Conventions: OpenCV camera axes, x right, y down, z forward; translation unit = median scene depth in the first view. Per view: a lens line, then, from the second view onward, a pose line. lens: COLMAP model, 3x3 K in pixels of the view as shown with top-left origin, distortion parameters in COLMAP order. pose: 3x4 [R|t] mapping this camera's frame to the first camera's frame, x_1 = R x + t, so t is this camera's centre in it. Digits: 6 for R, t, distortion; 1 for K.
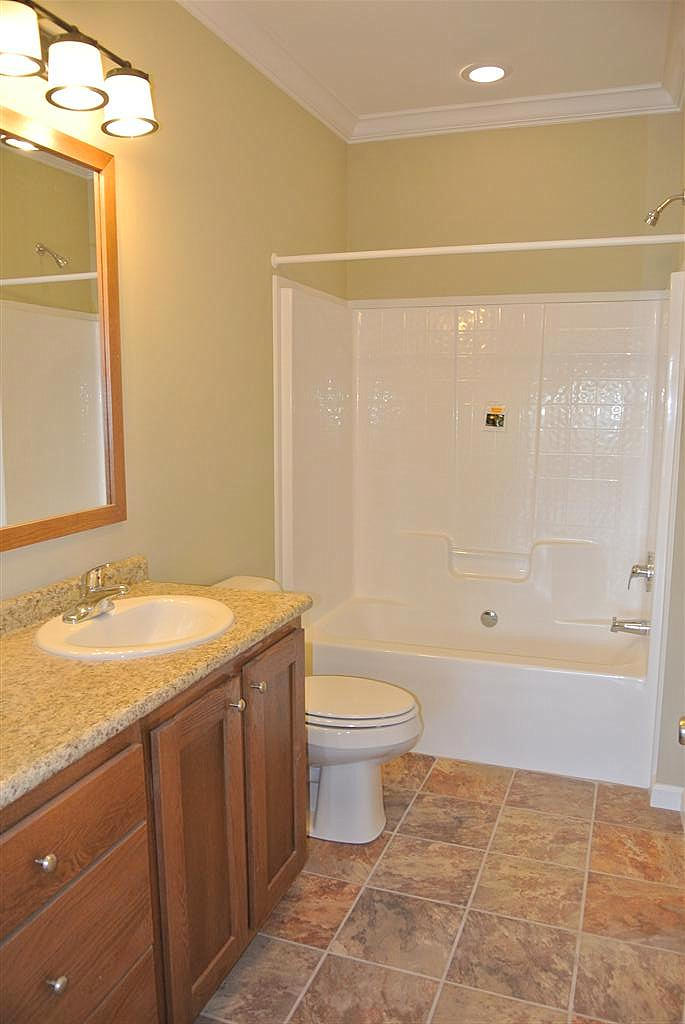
lens RADIAL K [[801.7, 0, 342.4], [0, 801.7, 514.8], [0, 0, 1]] dist [-0.086589, 0.033442]
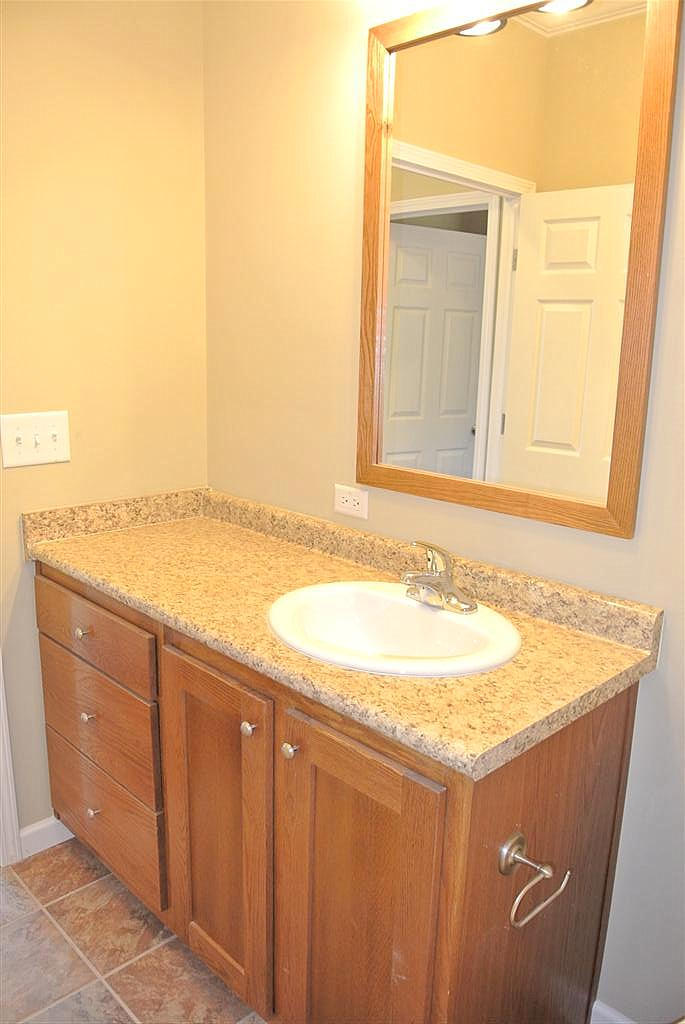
lens RADIAL K [[801.7, 0, 341.8], [0, 801.7, 511.3], [0, 0, 1]] dist [-0.086589, 0.033442]
pose [[-0.434325, 0.189231, -0.880655, 0.487936], [-0.158349, 0.946418, 0.281458, -0.201816], [0.886728, 0.261695, -0.381089, 1.342506]]
